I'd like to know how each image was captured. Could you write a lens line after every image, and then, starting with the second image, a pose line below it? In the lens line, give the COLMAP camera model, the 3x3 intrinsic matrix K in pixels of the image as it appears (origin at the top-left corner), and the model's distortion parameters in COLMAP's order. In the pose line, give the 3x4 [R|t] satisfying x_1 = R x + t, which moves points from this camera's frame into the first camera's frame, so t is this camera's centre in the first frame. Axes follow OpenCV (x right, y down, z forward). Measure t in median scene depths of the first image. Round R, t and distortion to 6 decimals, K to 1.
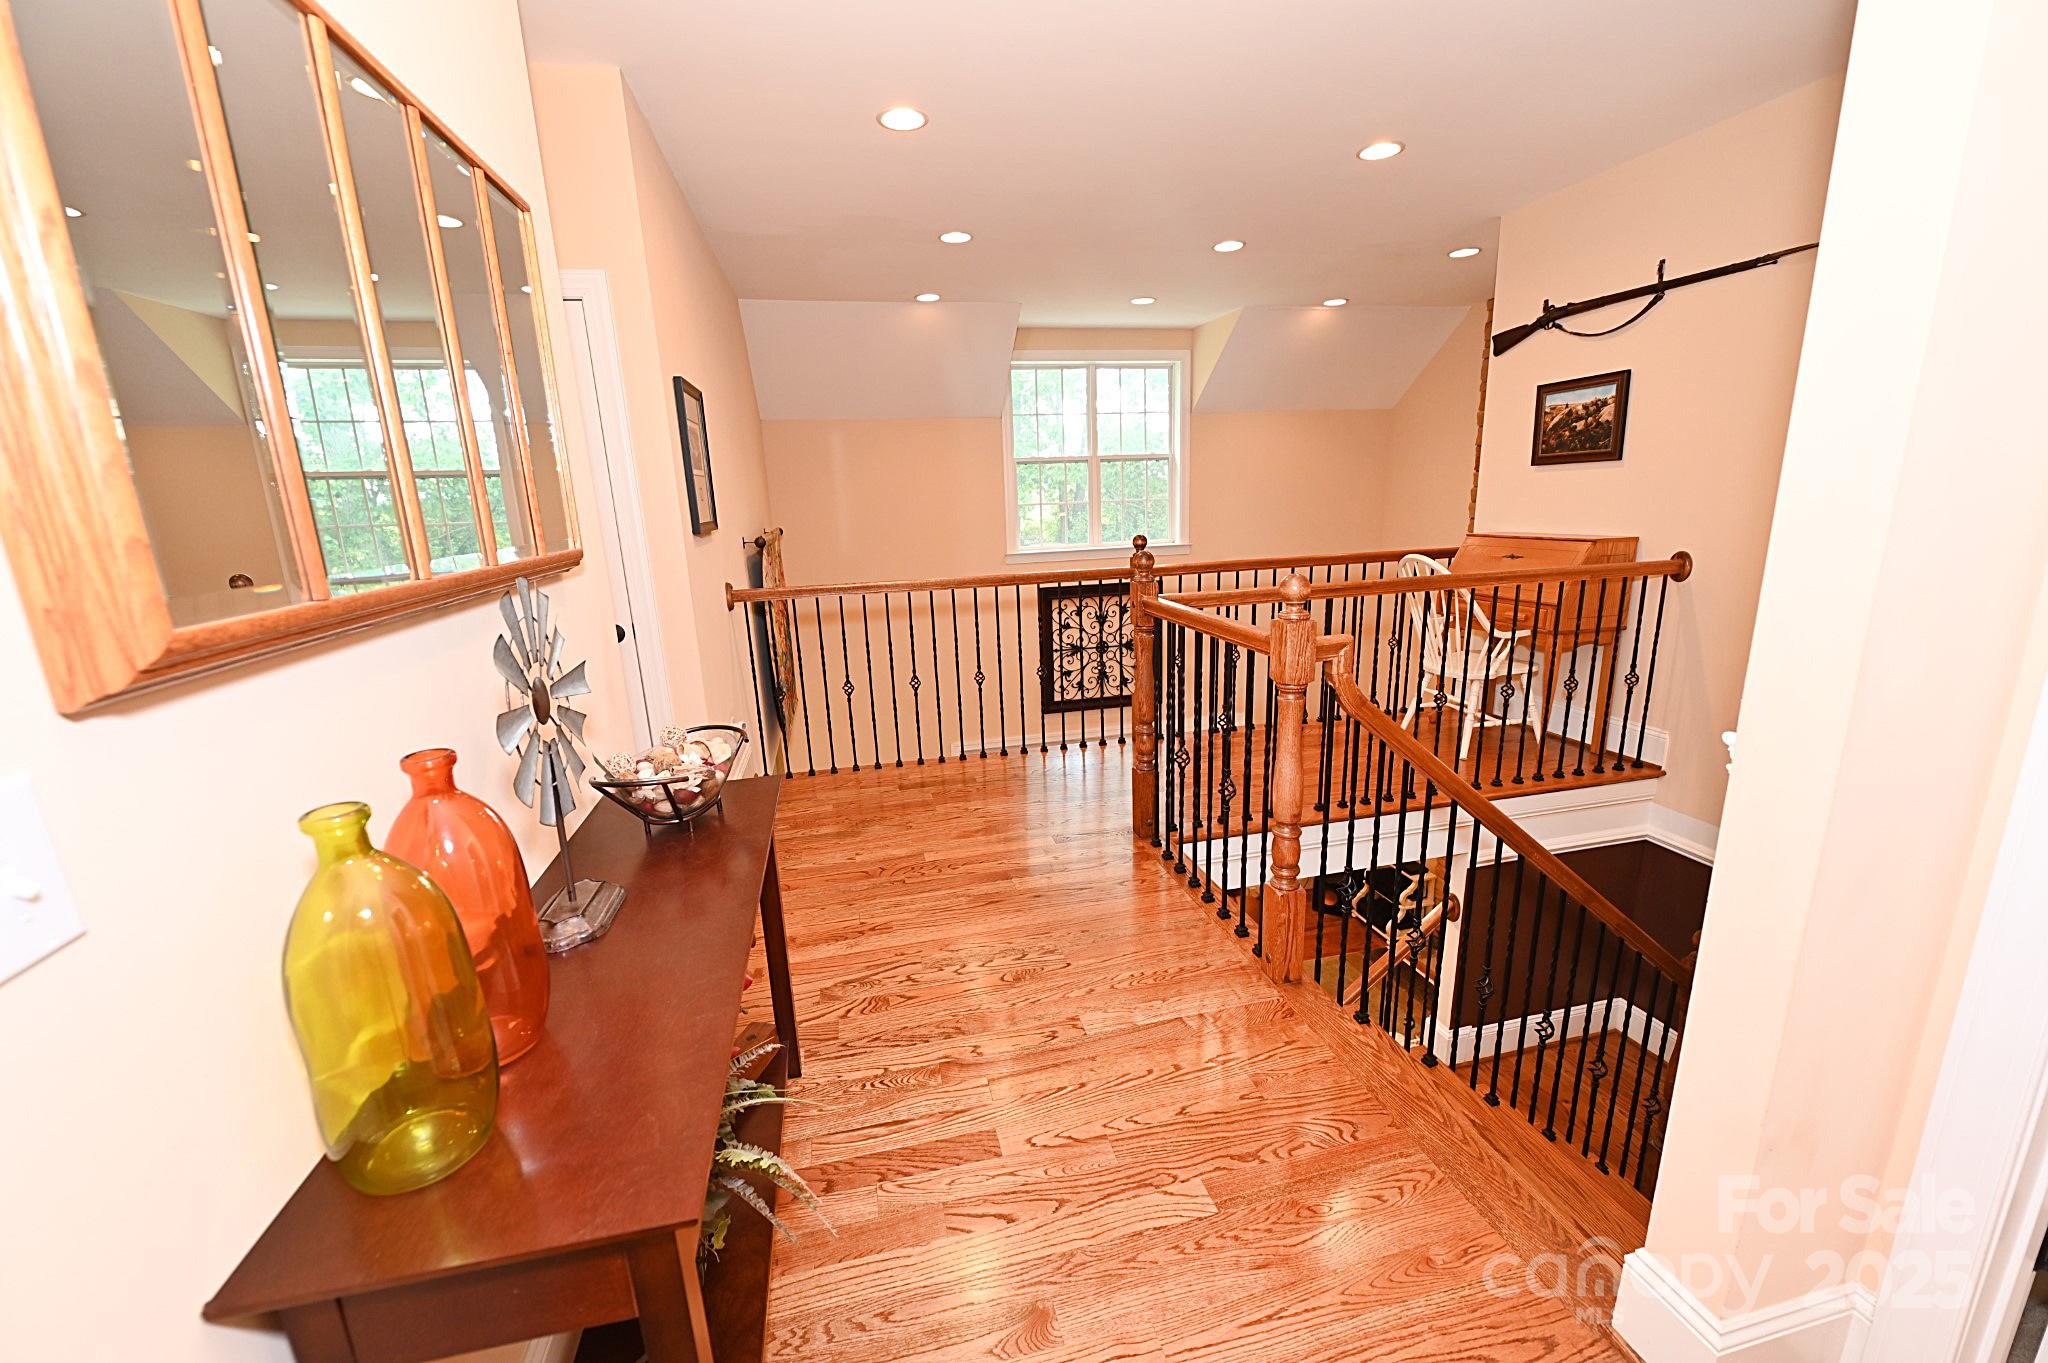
lens RADIAL K [[814.3, 0, 1023.6], [0, 814.3, 692.1], [0, 0, 1]] dist [-0.009301, -0.000926]
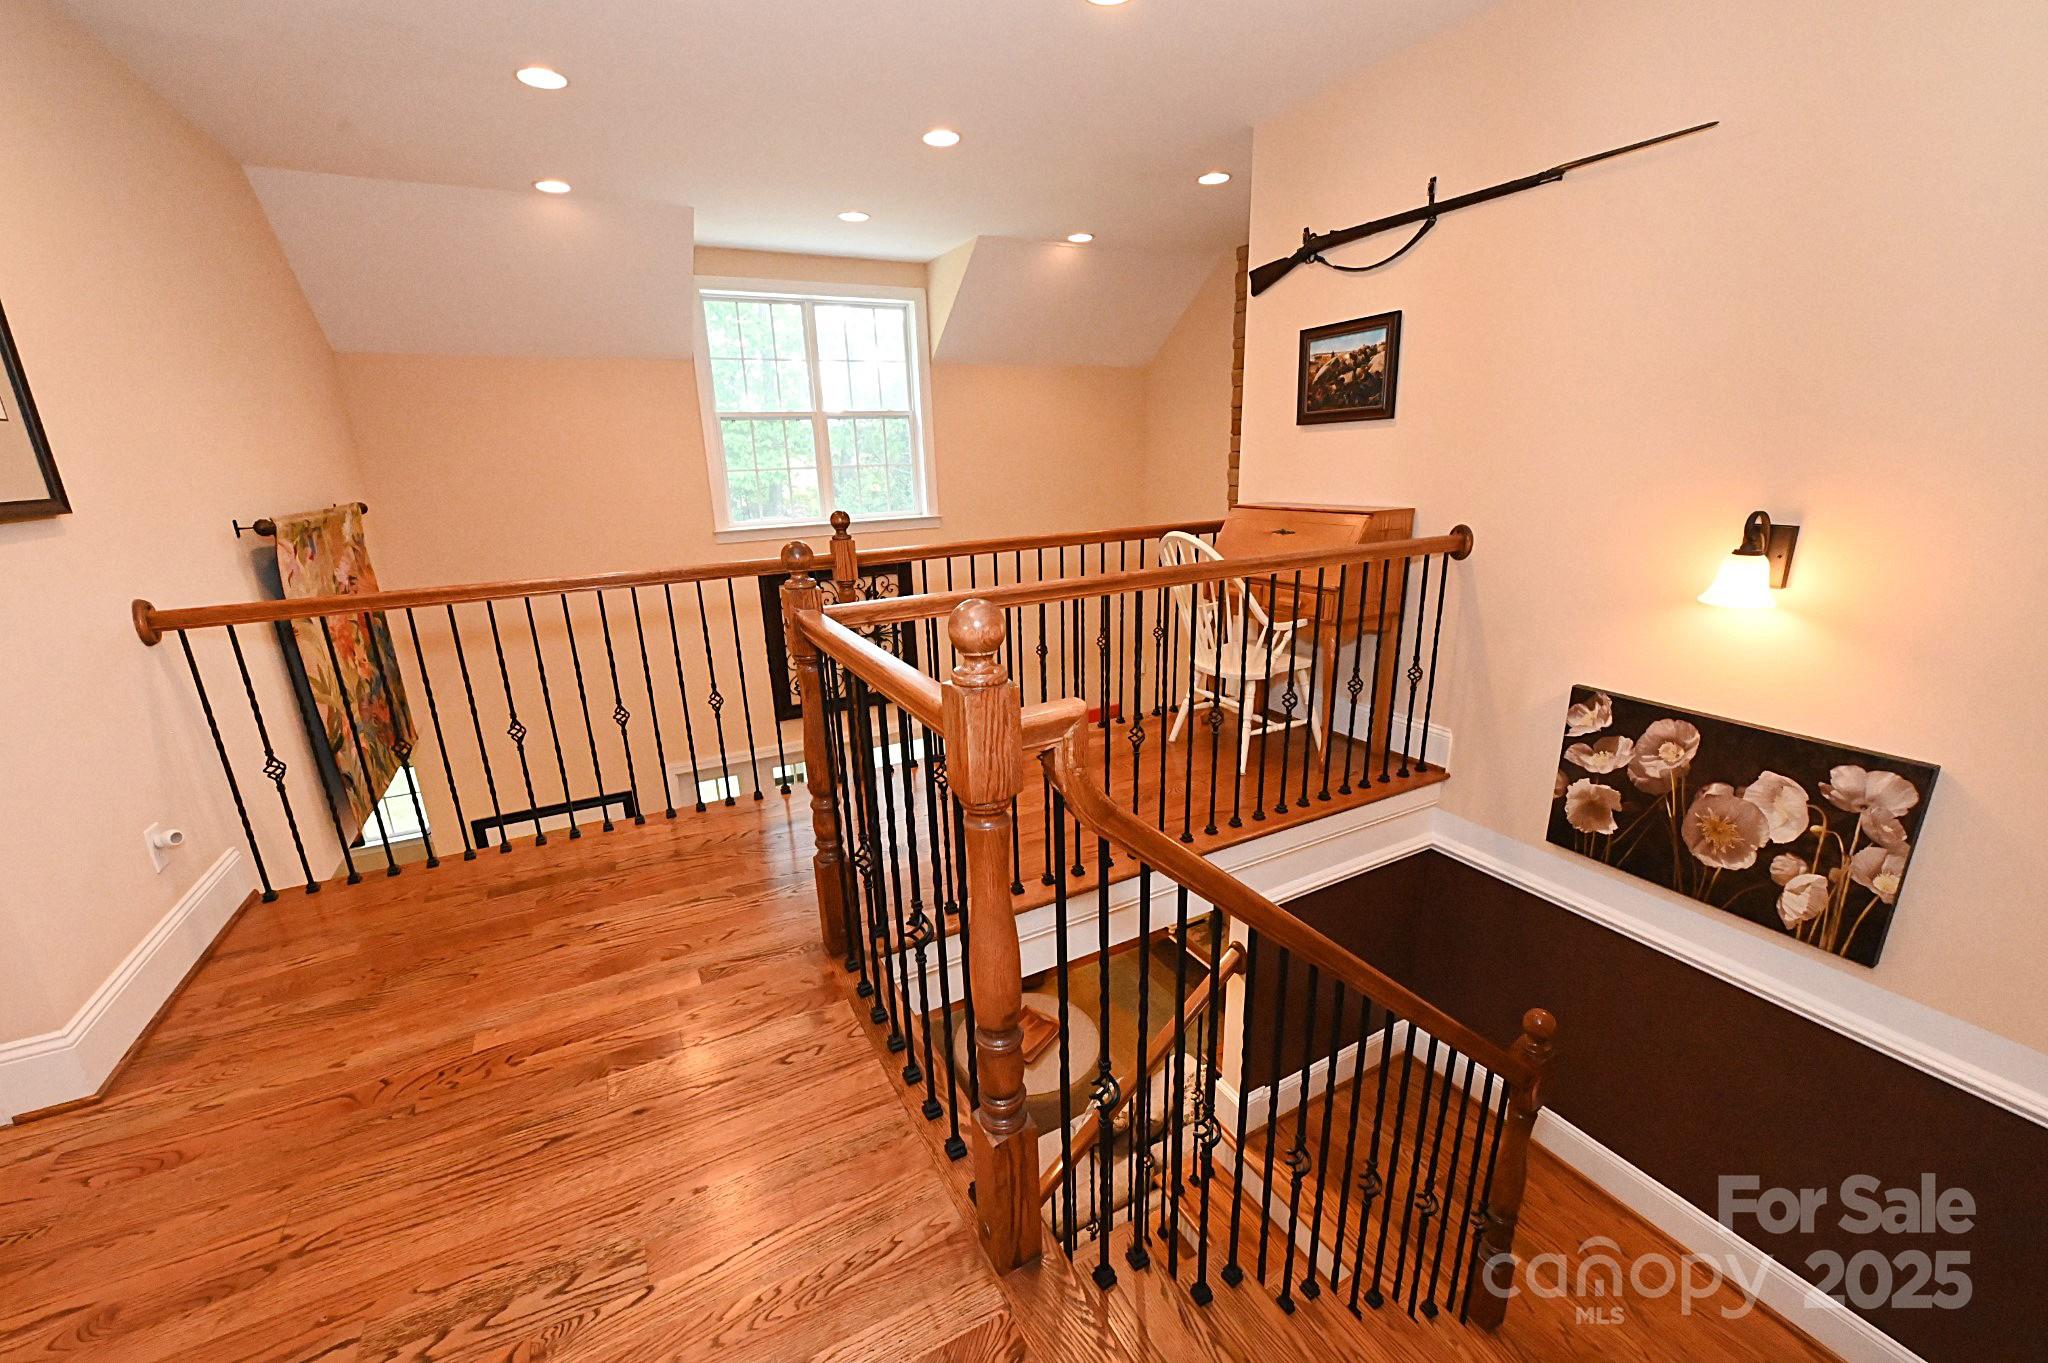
lens RADIAL K [[814.3, 0, 1024.2], [0, 814.3, 690.4], [0, 0, 1]] dist [-0.009301, -0.000926]
pose [[0.965745, -0.065020, 0.251215, 0.120717], [0.055792, 0.997486, 0.043691, -0.056989], [-0.253424, -0.028179, 0.966945, 0.252243]]
